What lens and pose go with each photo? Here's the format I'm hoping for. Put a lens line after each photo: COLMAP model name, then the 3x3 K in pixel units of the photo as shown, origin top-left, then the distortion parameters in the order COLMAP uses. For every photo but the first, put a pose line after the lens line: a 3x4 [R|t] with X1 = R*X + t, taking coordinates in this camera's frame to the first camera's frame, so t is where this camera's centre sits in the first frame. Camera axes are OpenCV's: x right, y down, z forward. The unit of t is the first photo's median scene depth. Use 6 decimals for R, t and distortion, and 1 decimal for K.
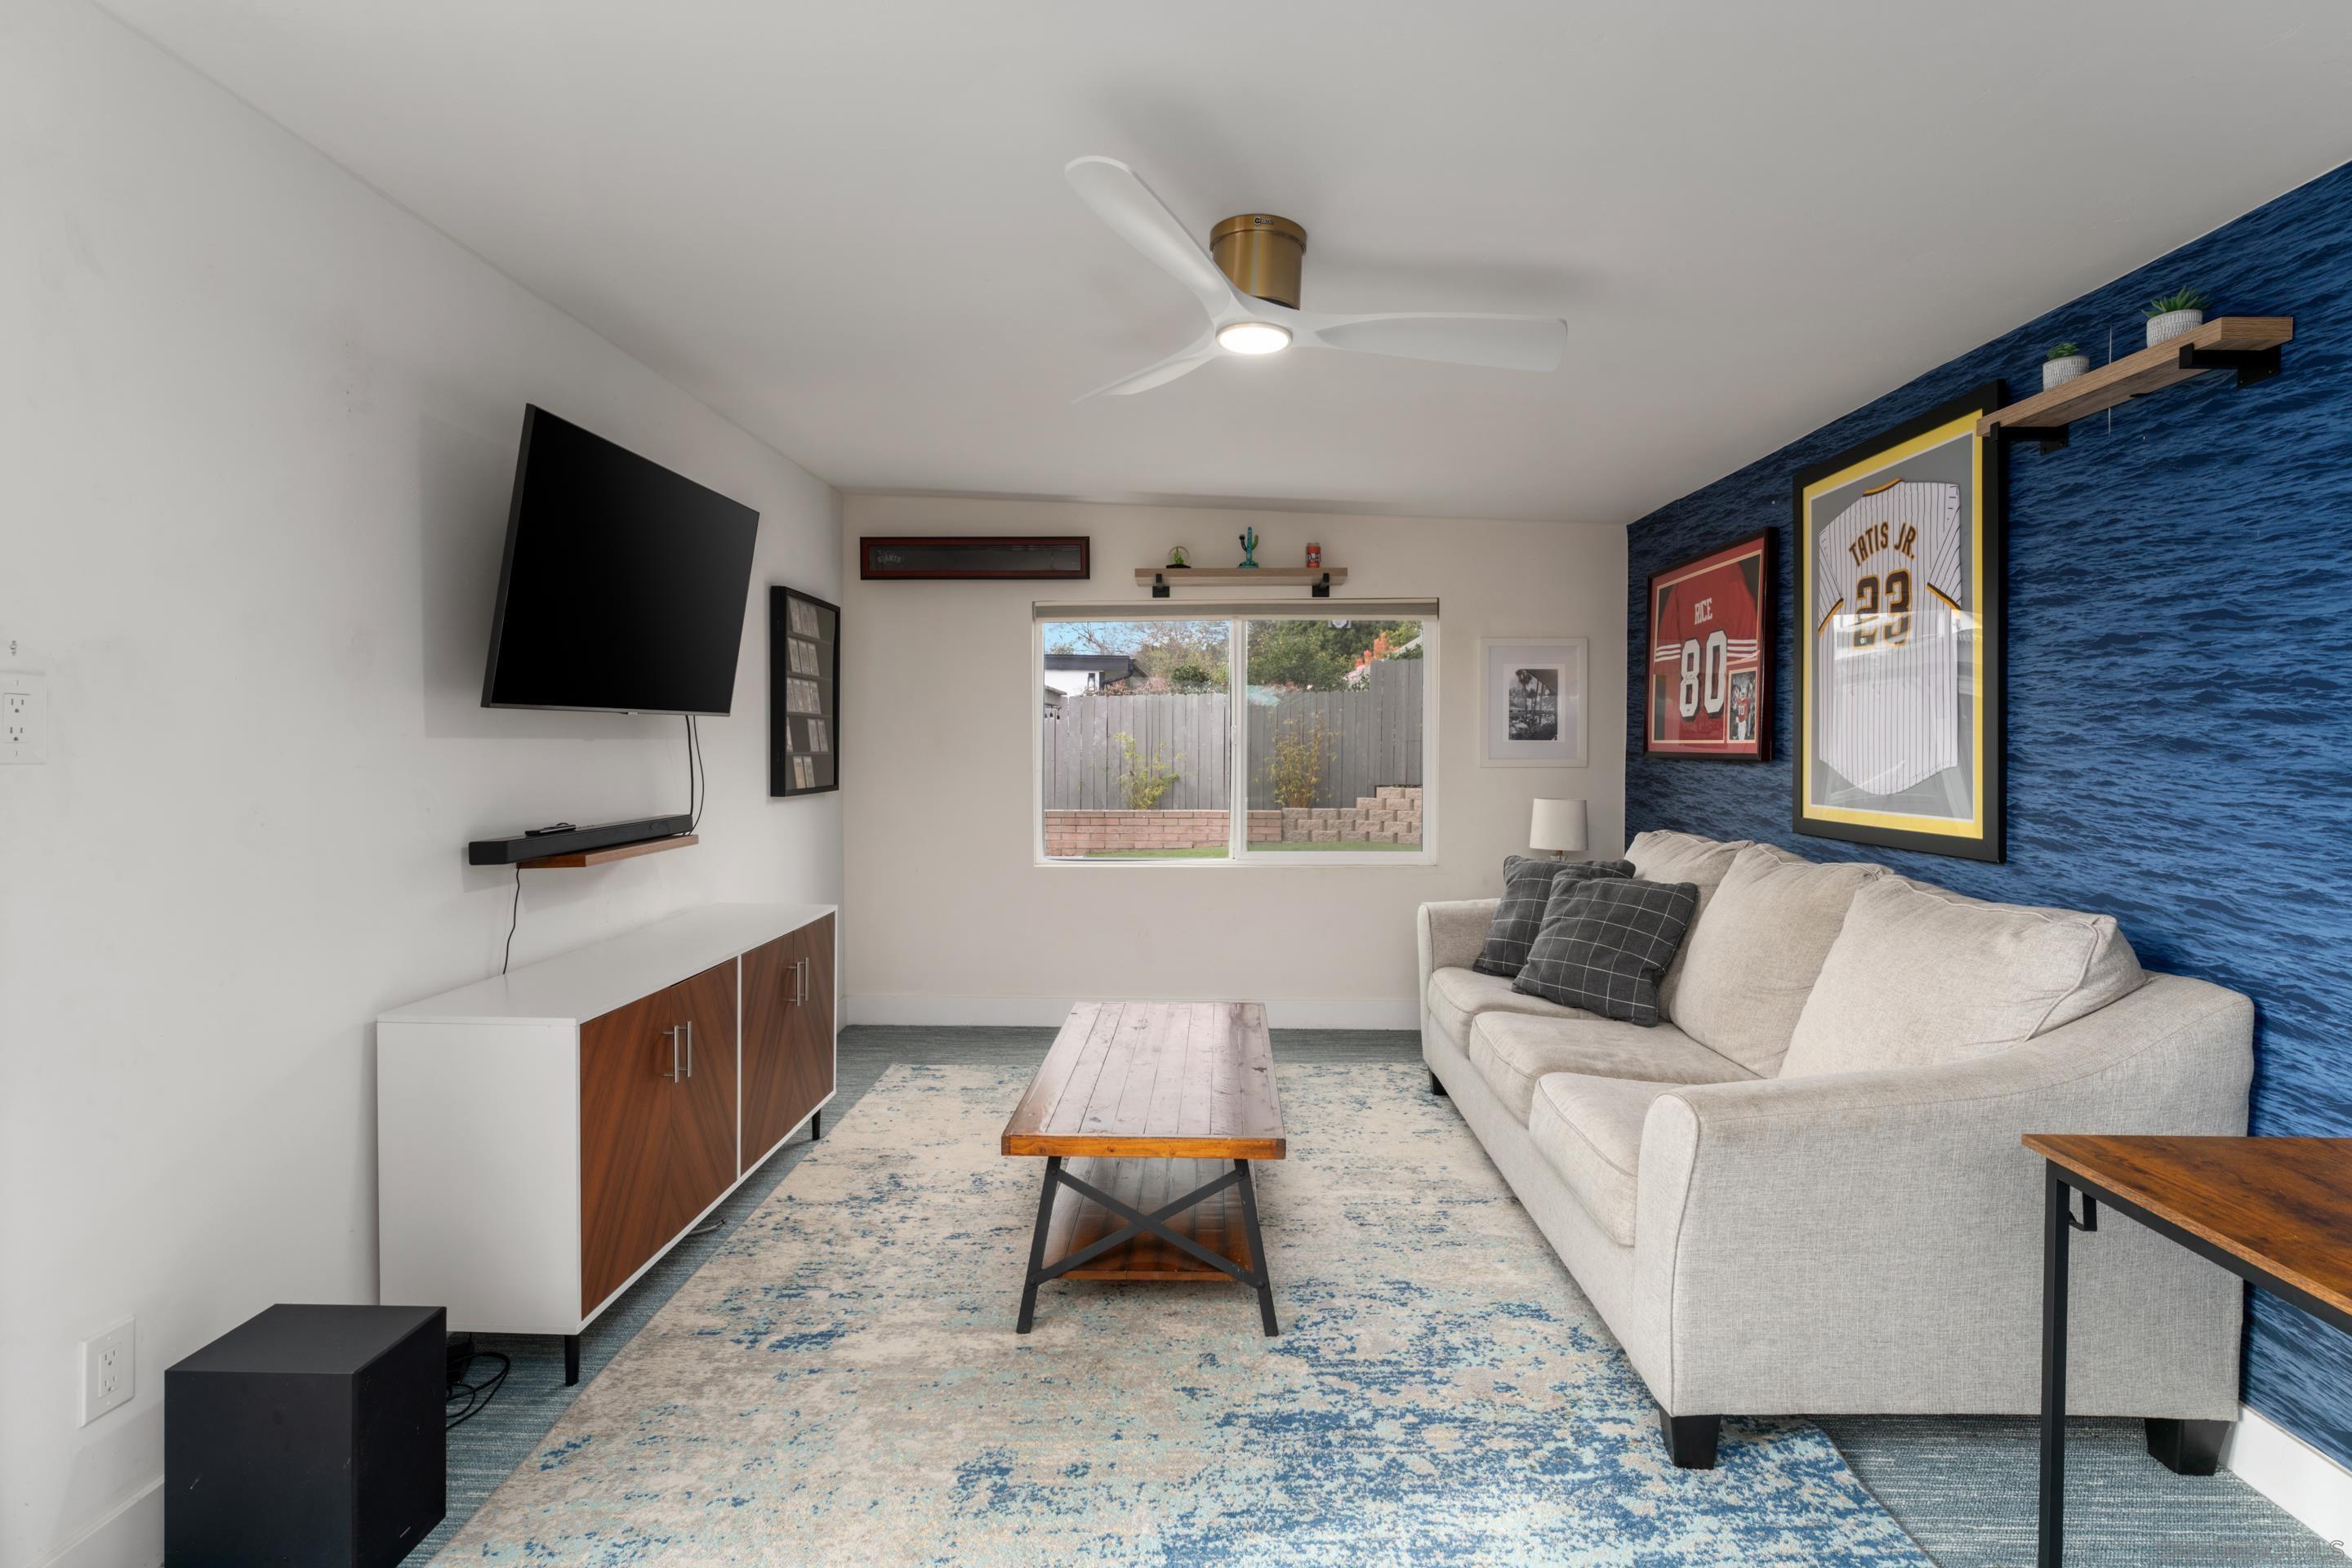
lens RADIAL K [[1087.6, 0, 1178.2], [0, 1087.6, 764.9], [0, 0, 1]] dist [-0.000714, -0.000054]
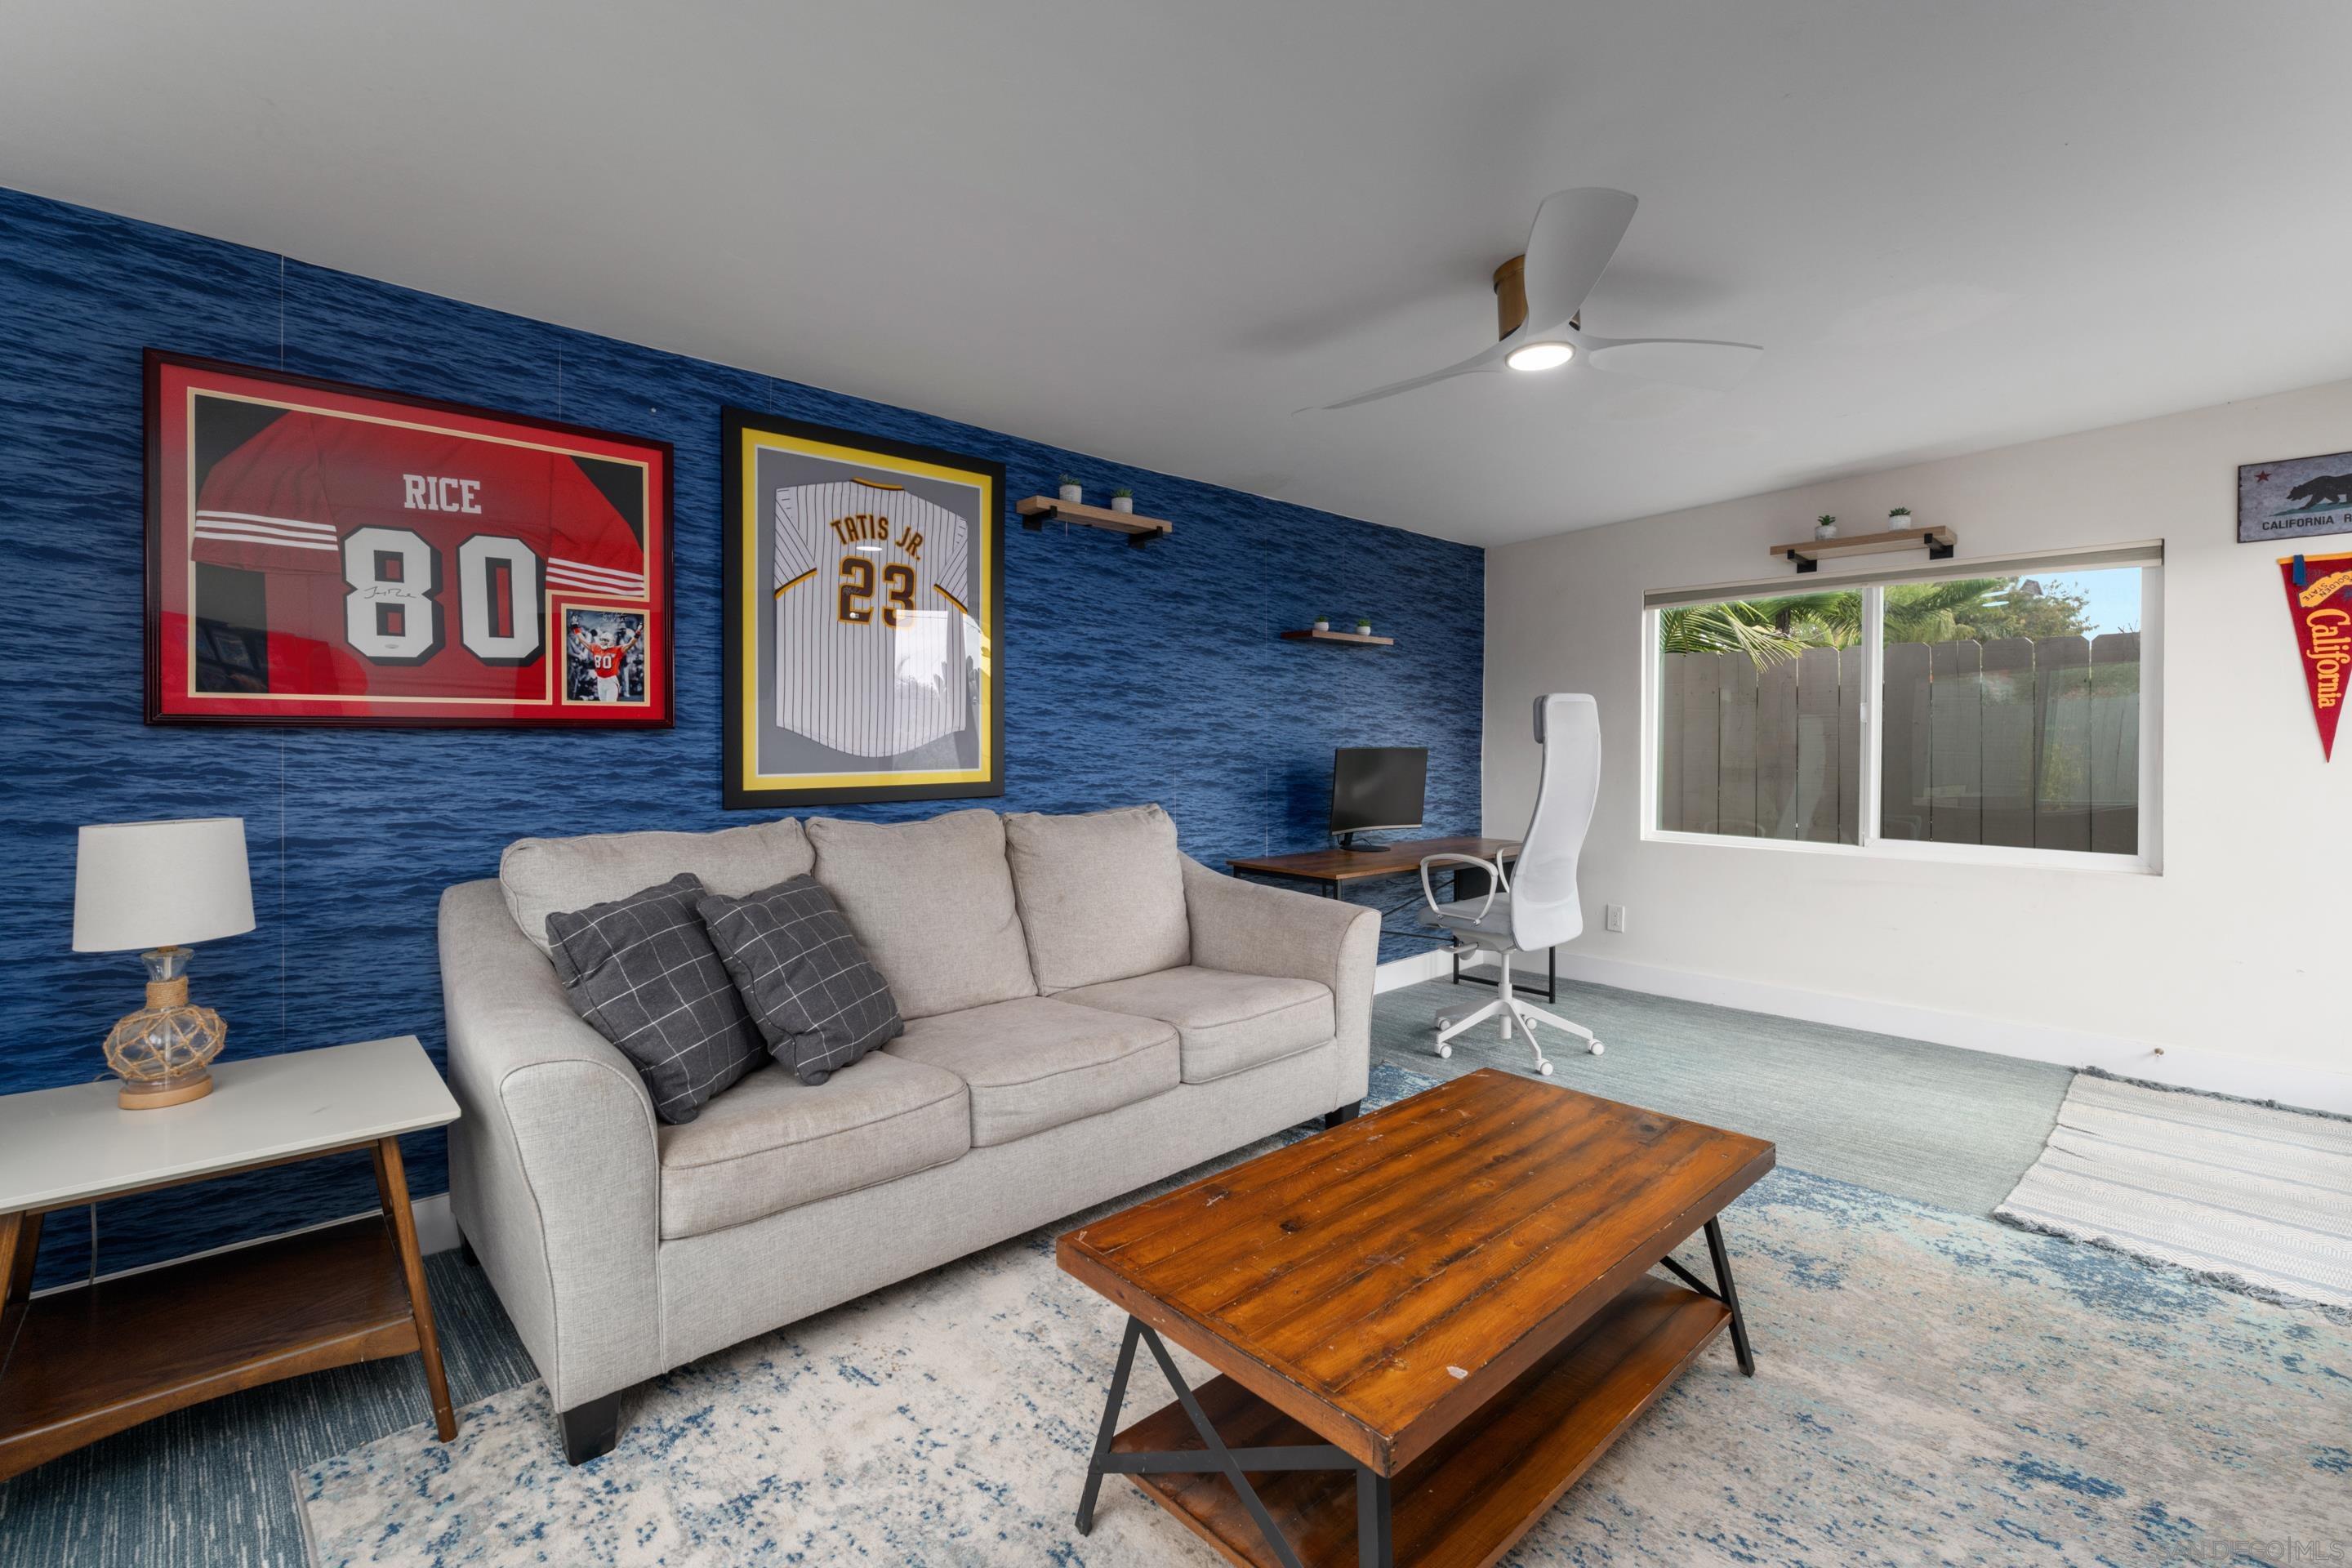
lens RADIAL K [[1050.7, 0, 1149.3], [0, 1050.7, 743.6], [0, 0, 1]] dist [0.000792, 0.000441]
pose [[-0.694034, -0.009920, 0.719873, -0.389665], [0.009459, 0.999693, 0.022896, -0.009996], [-0.719880, 0.022700, -0.693728, 1.808545]]
